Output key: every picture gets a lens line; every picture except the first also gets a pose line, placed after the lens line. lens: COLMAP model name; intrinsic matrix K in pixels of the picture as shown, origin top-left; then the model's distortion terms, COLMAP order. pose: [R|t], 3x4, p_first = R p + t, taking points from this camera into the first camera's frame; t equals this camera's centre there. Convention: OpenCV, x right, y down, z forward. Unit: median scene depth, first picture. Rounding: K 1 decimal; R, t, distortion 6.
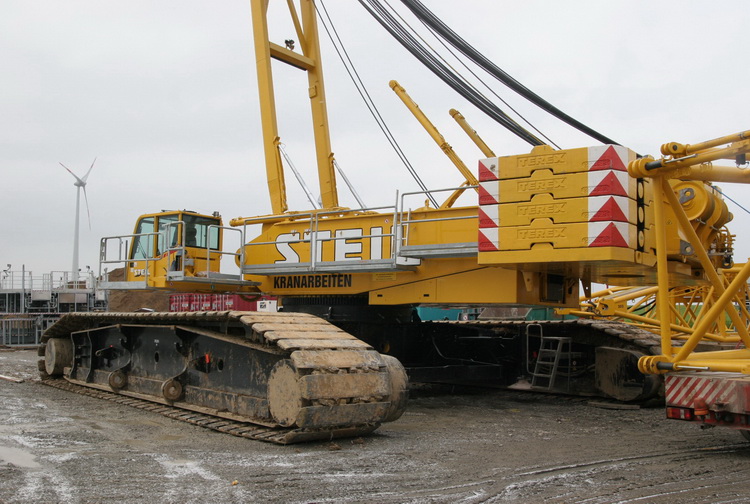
lens RADIAL K [[817.3, 0, 376.2], [0, 817.3, 246.6], [0, 0, 1]] dist [-0.080742, 0.000000]
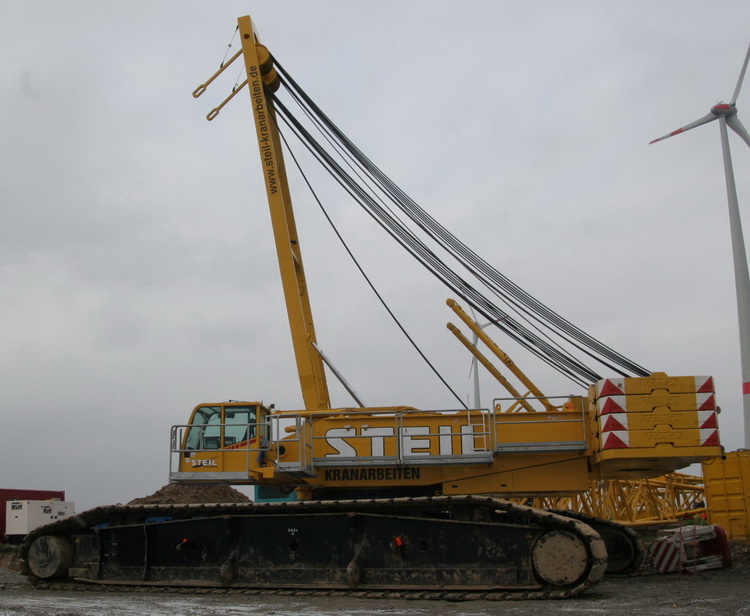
lens RADIAL K [[926.5, 0, 375.4], [0, 926.5, 309.0], [0, 0, 1]] dist [-0.091811, 0.000000]
pose [[0.860981, 0.098768, 0.498955, -0.736576], [-0.022807, 0.987475, -0.156117, 0.018352], [-0.508125, 0.123034, 0.852450, -0.074084]]
